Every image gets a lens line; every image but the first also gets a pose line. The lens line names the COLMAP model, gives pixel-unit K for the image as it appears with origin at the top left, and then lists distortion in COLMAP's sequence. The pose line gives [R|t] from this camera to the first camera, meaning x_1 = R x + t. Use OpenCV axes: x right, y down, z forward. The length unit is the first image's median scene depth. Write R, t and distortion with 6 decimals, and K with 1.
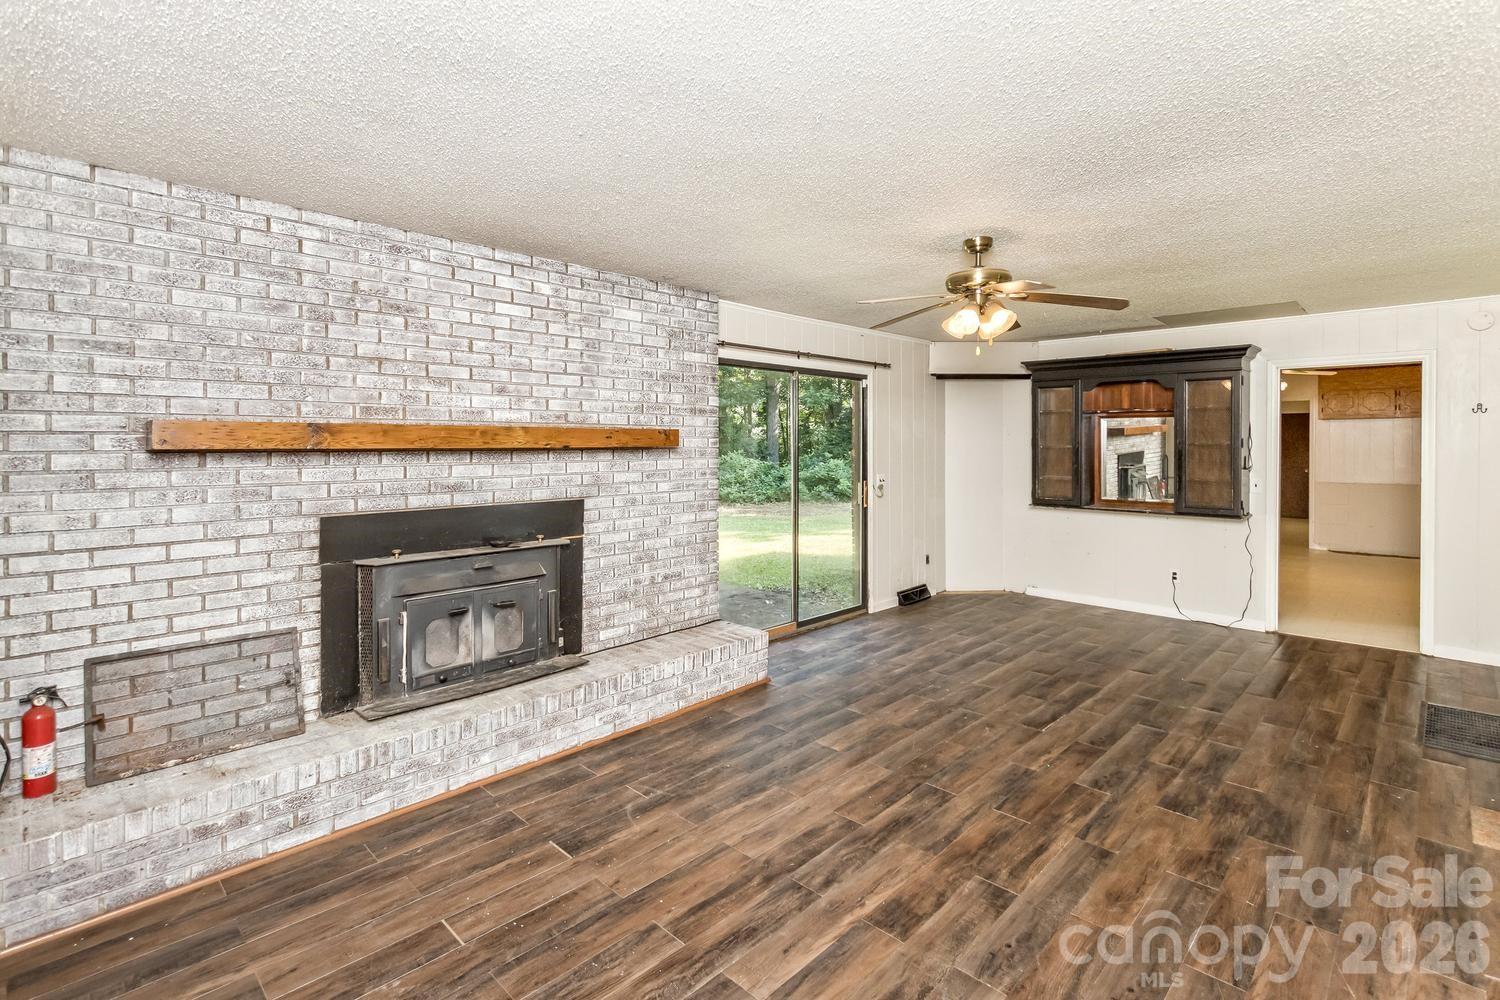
lens RADIAL K [[708.6, 0, 748.5], [0, 708.6, 447.9], [0, 0, 1]] dist [-0.002280, -0.000057]
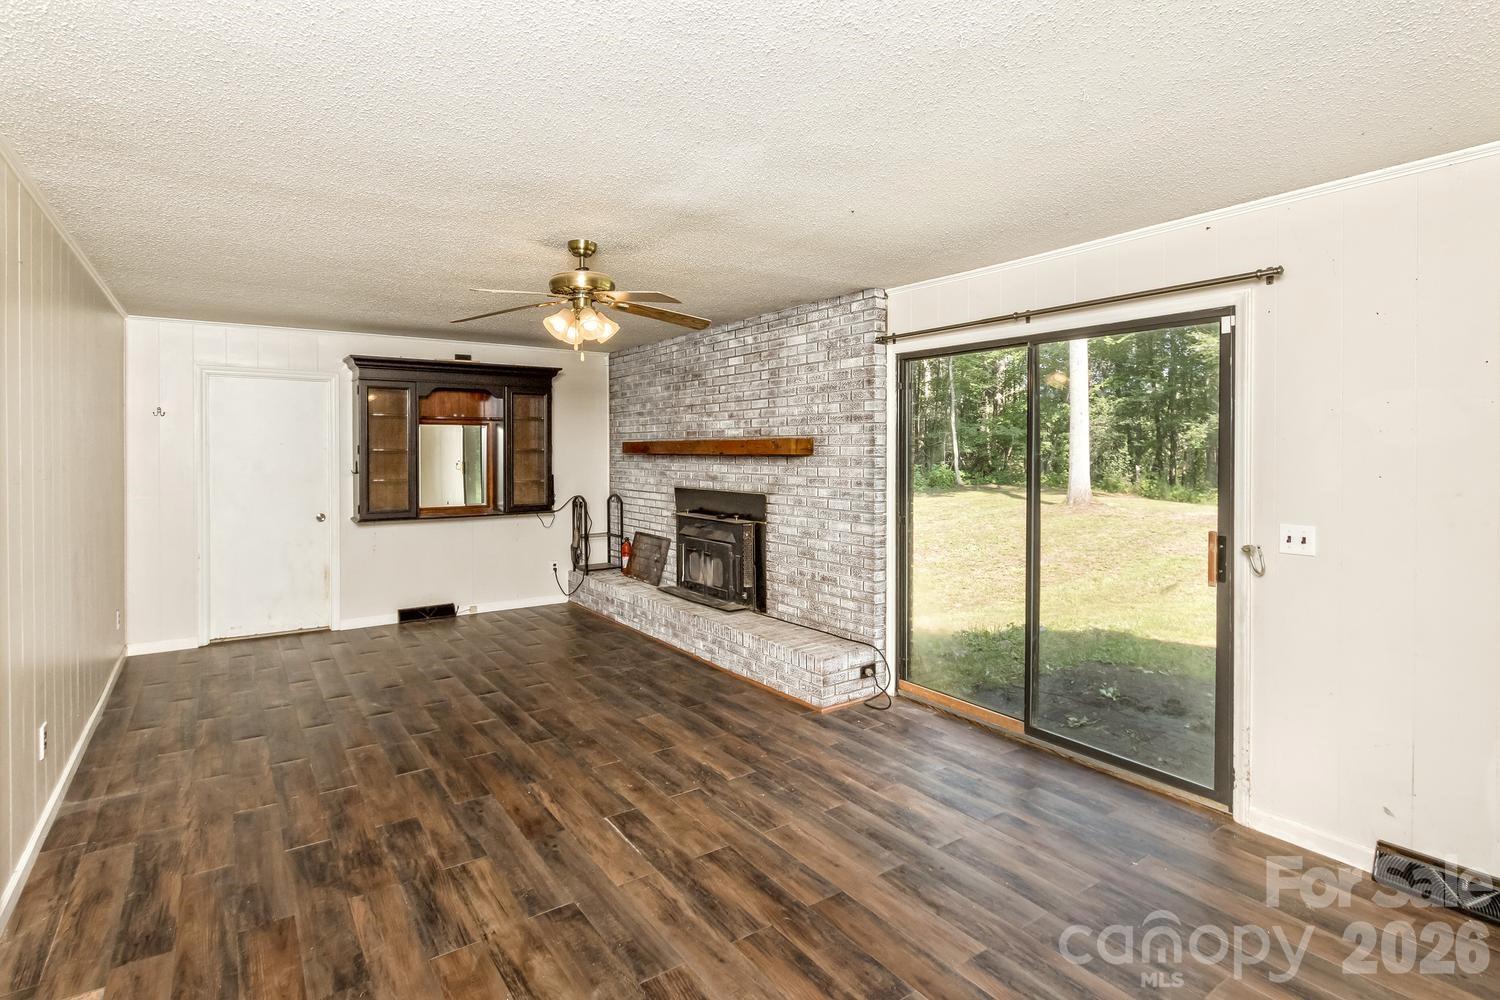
lens RADIAL K [[742.8, 0, 724.3], [0, 742.8, 457.2], [0, 0, 1]] dist [-0.001498, -0.000312]
pose [[-0.202995, 0.009318, -0.979135, 1.211953], [-0.007029, 0.999915, 0.010973, -0.010805], [0.979155, 0.009110, -0.202912, 1.314508]]
